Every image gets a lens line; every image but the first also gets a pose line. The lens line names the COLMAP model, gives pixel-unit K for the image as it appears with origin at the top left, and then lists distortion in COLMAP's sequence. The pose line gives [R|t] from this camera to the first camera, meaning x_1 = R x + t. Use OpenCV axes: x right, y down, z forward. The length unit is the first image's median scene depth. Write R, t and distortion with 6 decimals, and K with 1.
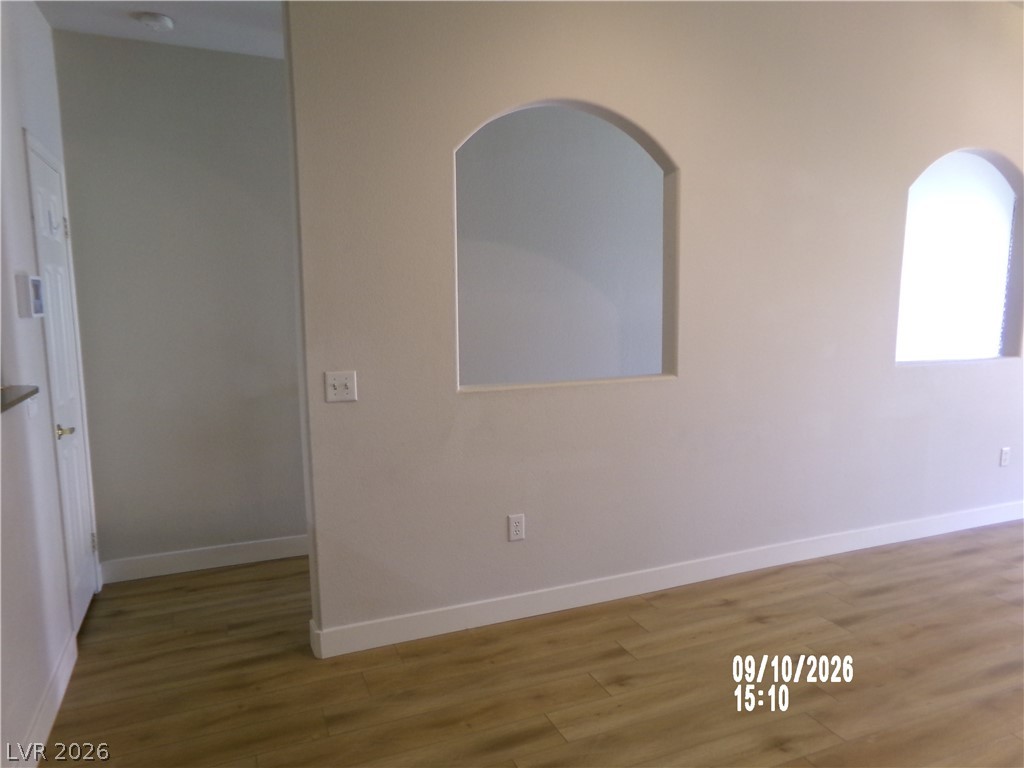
lens RADIAL K [[712.6, 0, 505.2], [0, 712.6, 390.8], [0, 0, 1]] dist [-0.052510, 0.101092]
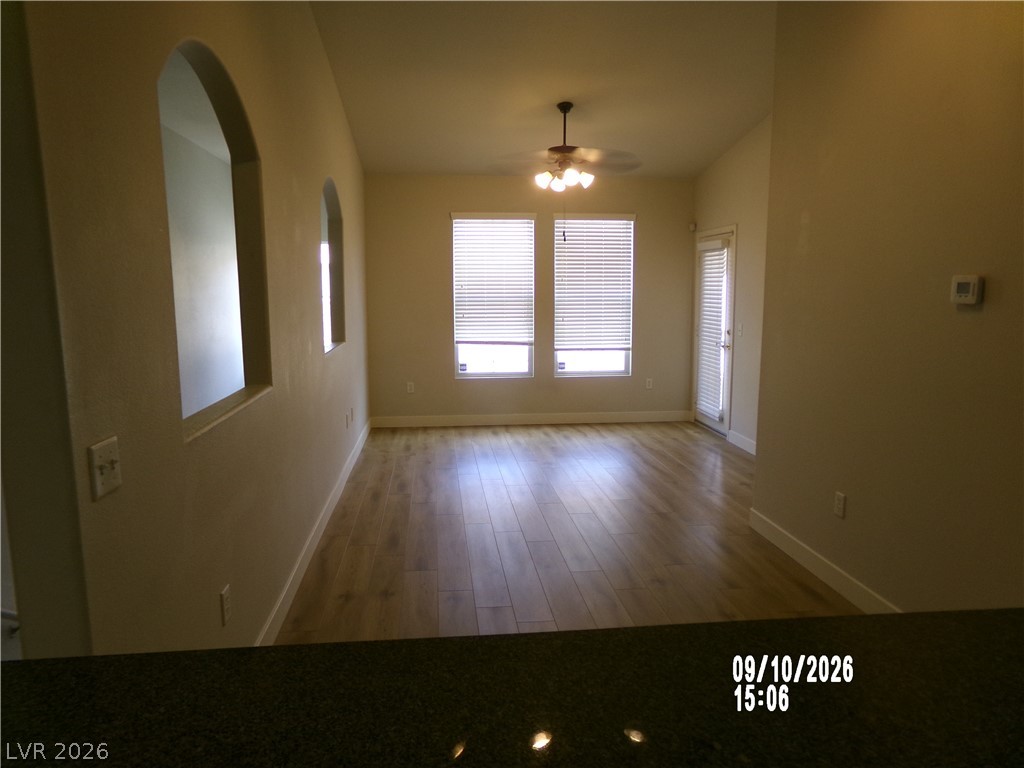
lens RADIAL K [[712.6, 0, 523.1], [0, 712.6, 383.4], [0, 0, 1]] dist [-0.052510, 0.101092]
pose [[0.288410, -0.127846, 0.948934, -0.541146], [0.128645, 0.987234, 0.093907, -0.069141], [-0.948826, 0.094992, 0.301175, 0.411564]]
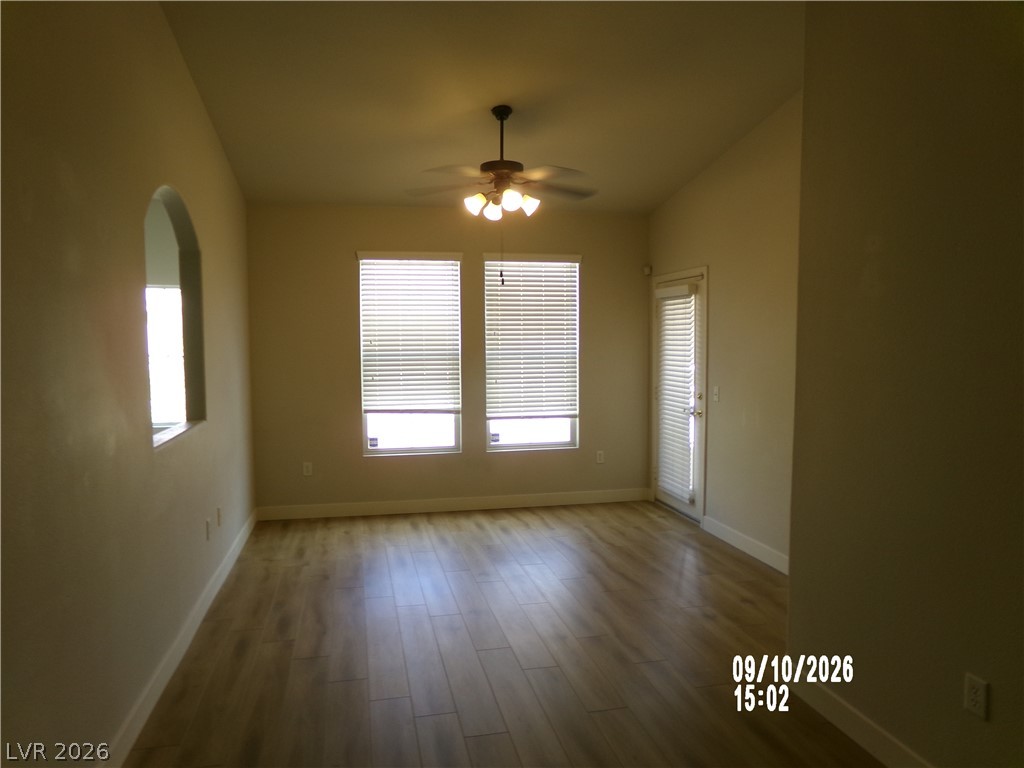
lens RADIAL K [[712.6, 0, 509.9], [0, 712.6, 393.0], [0, 0, 1]] dist [-0.052510, 0.101092]
pose [[0.195190, -0.075162, 0.977881, -0.140358], [0.136043, 0.989495, 0.048900, -0.097674], [-0.971284, 0.123489, 0.203364, 0.546189]]
